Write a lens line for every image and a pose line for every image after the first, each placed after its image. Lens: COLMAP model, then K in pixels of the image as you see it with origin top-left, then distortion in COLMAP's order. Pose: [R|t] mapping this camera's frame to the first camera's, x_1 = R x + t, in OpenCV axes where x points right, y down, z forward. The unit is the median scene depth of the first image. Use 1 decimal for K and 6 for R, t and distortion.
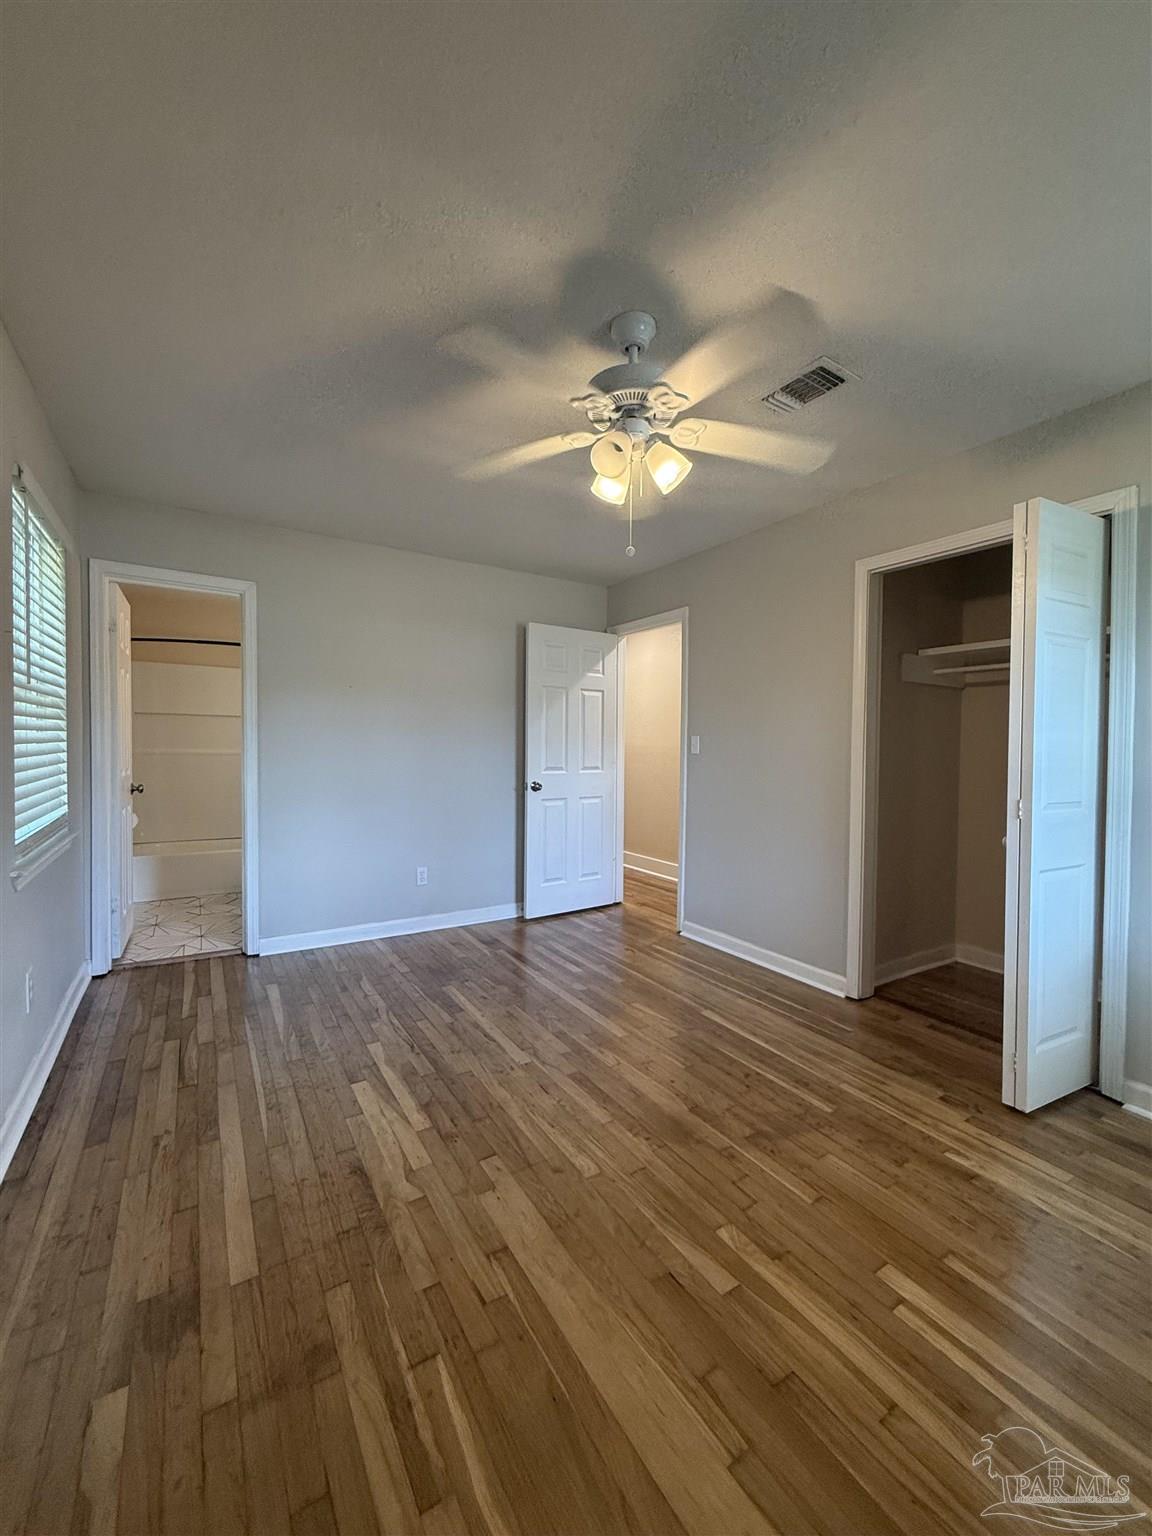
lens RADIAL K [[611.5, 0, 577.8], [0, 611.5, 762.8], [0, 0, 1]] dist [-0.000268, 0.000037]
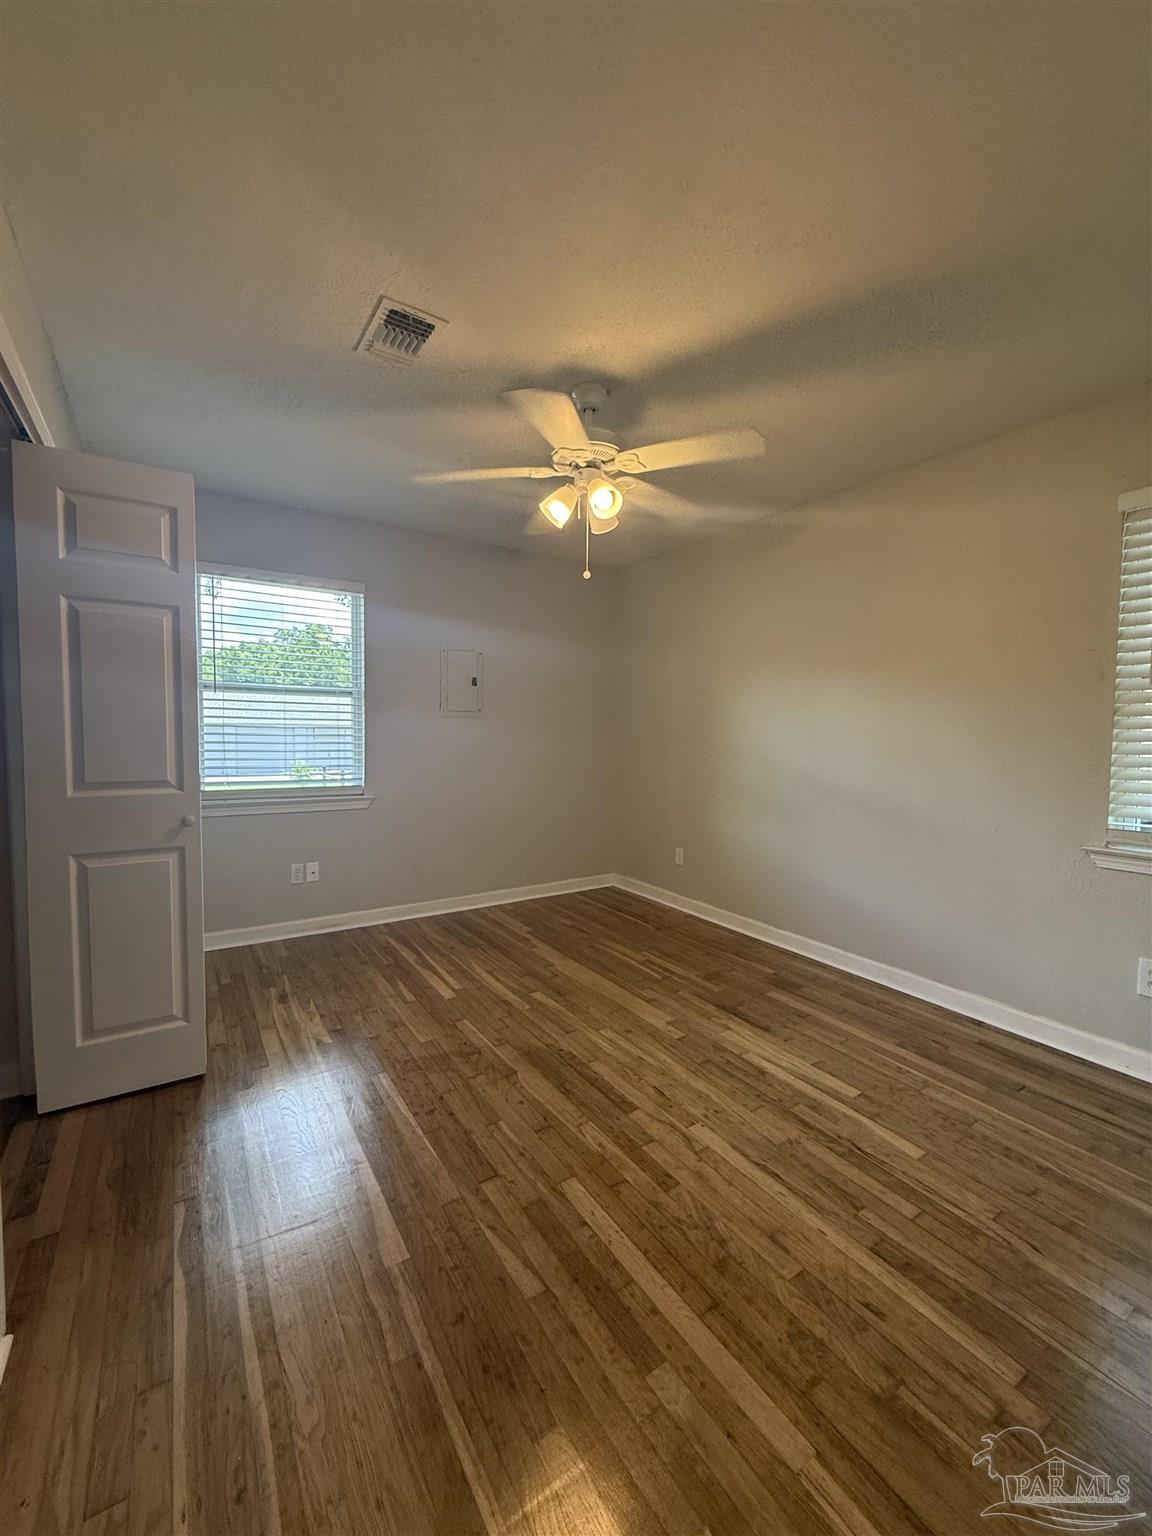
lens RADIAL K [[611.5, 0, 577.8], [0, 611.5, 762.8], [0, 0, 1]] dist [-0.000268, 0.000037]
pose [[-0.999495, -0.022327, -0.022591, 0.104177], [-0.024031, 0.996647, 0.078217, -0.050282], [0.020769, 0.078720, -0.996680, 1.889721]]
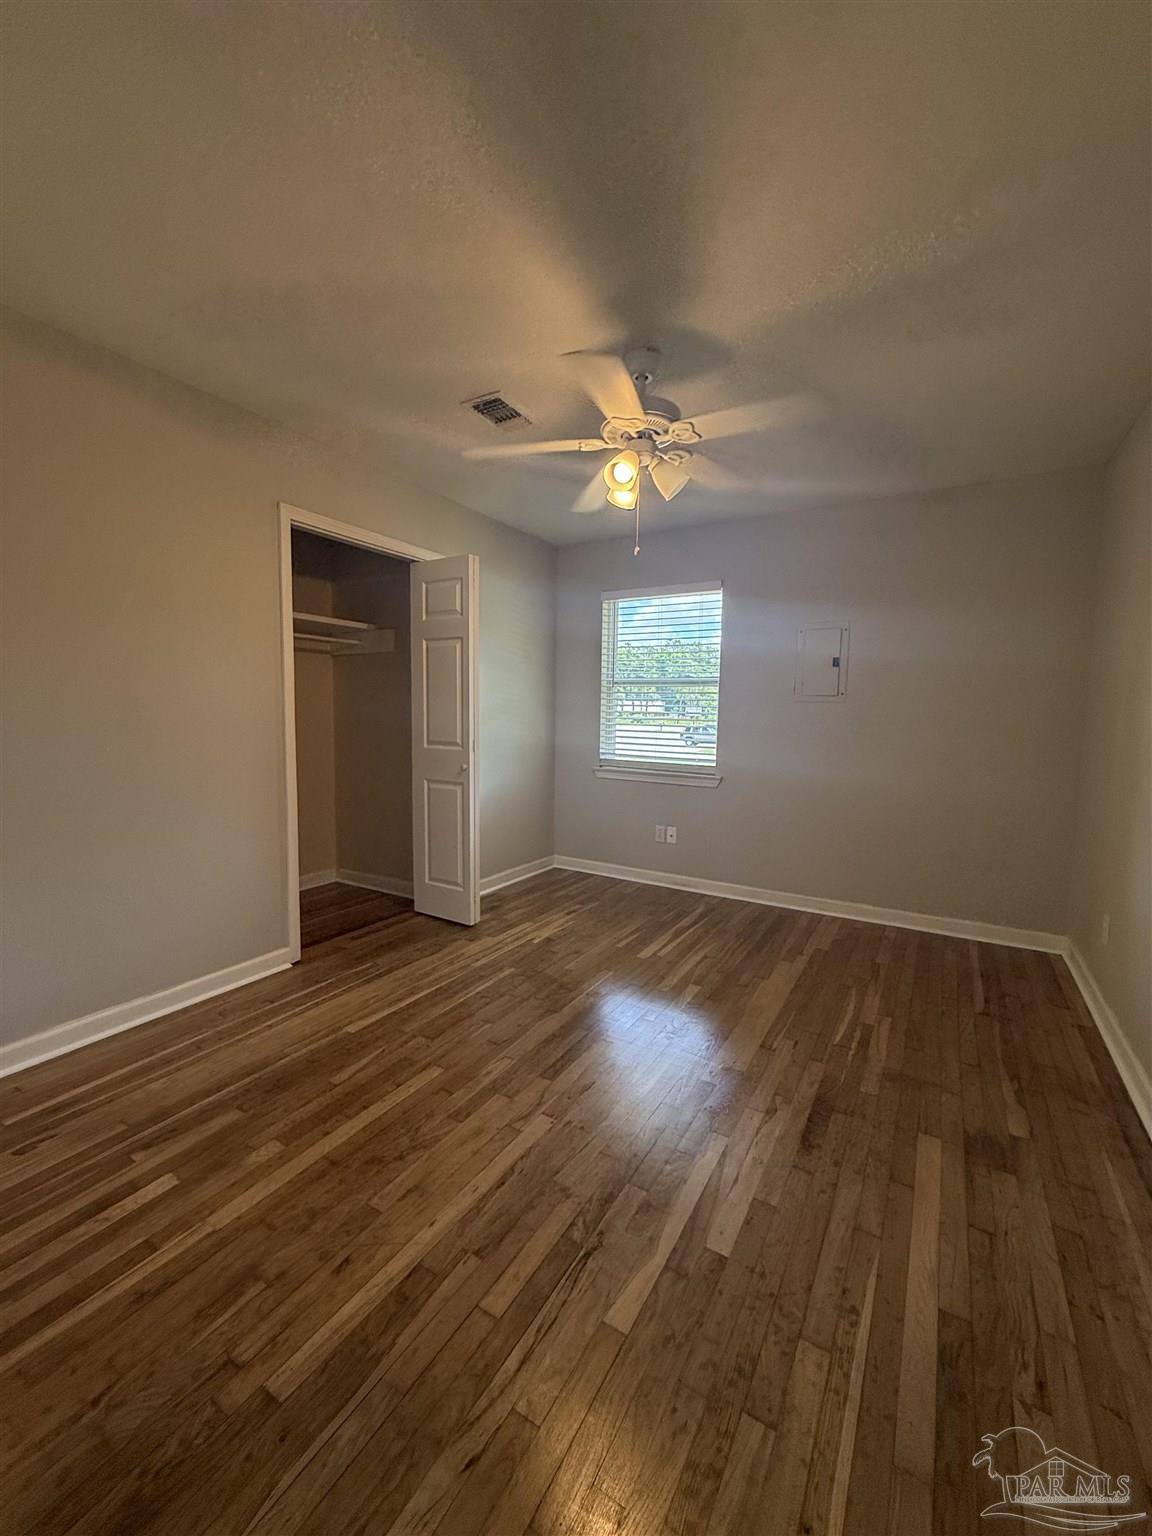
lens RADIAL K [[611.5, 0, 577.8], [0, 611.5, 762.8], [0, 0, 1]] dist [-0.000268, 0.000037]
pose [[-0.449602, -0.091679, 0.888512, -0.809511], [0.001908, 0.994618, 0.103592, -0.044917], [-0.893227, 0.048270, -0.447007, 1.386151]]
